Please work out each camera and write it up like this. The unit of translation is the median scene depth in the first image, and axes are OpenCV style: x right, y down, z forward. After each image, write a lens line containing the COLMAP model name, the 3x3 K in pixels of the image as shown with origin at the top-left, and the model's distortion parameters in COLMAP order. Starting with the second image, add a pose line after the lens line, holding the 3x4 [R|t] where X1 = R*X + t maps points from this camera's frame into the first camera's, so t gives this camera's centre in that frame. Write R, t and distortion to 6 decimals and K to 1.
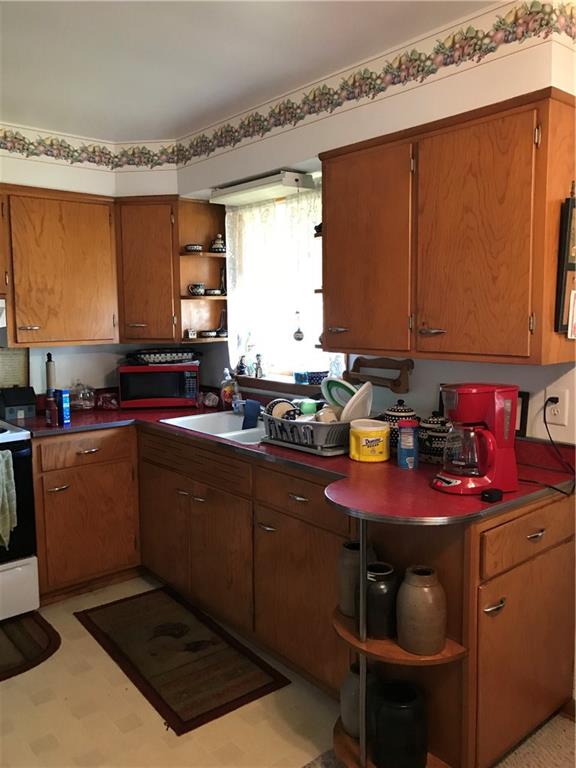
lens RADIAL K [[643.5, 0, 300.4], [0, 643.5, 374.9], [0, 0, 1]] dist [0.060287, -0.100617]
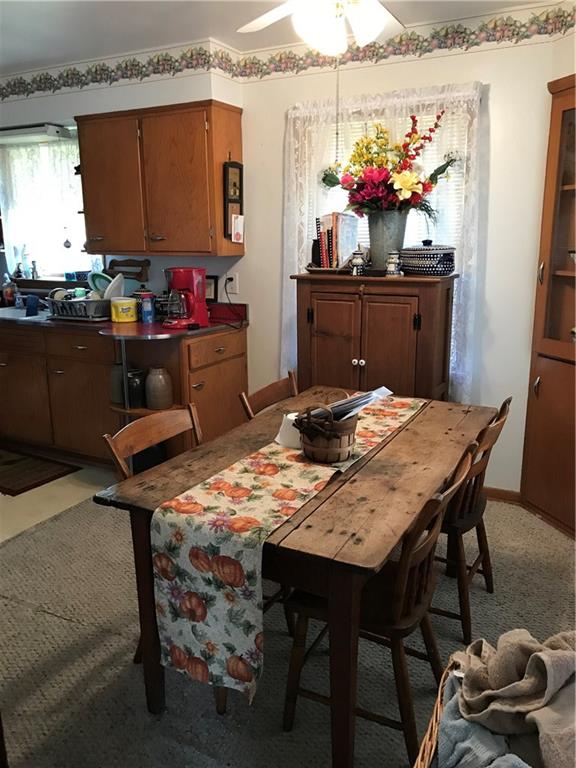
lens RADIAL K [[632.9, 0, 301.8], [0, 632.9, 384.5], [0, 0, 1]] dist [0.042042, -0.111413]
pose [[0.927386, -0.081759, 0.365063, -0.067755], [0.034512, 0.990363, 0.134129, 0.083849], [-0.372511, -0.111791, 0.921270, -0.583068]]
